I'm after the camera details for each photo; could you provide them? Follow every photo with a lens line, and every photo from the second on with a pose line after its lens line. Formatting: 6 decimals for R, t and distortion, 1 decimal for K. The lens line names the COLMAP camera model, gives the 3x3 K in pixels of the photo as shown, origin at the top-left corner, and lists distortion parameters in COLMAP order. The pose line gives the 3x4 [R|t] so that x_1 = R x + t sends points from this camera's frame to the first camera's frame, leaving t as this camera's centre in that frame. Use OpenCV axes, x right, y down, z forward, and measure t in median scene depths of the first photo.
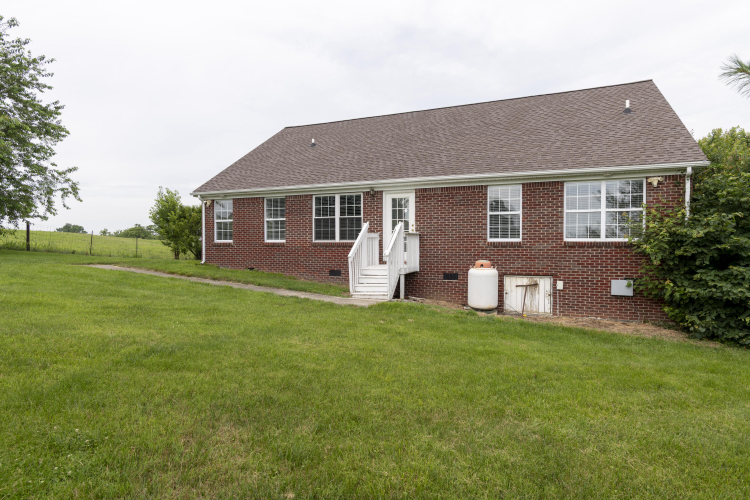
lens RADIAL K [[428.1, 0, 372.4], [0, 428.1, 250.7], [0, 0, 1]] dist [-0.003937, -0.000284]
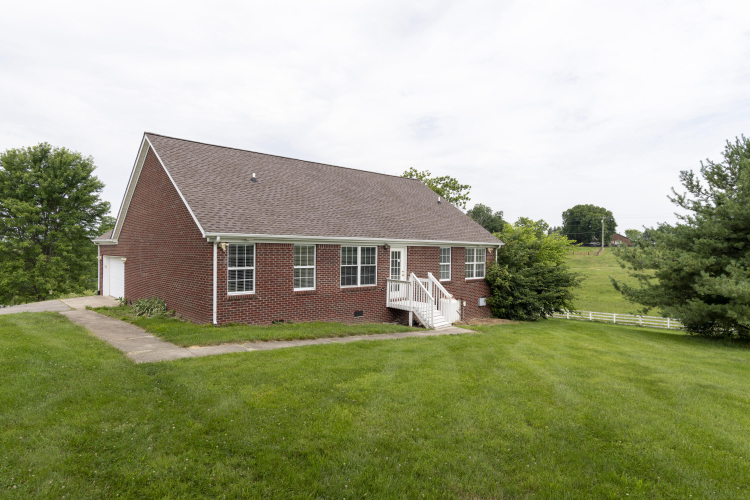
lens RADIAL K [[428.1, 0, 372.4], [0, 428.1, 250.7], [0, 0, 1]] dist [-0.003937, -0.000284]
pose [[0.418701, 0.048157, 0.906846, -1.125705], [0.084243, 0.992227, -0.091587, -0.007453], [-0.904208, 0.114743, 0.411390, 0.478445]]
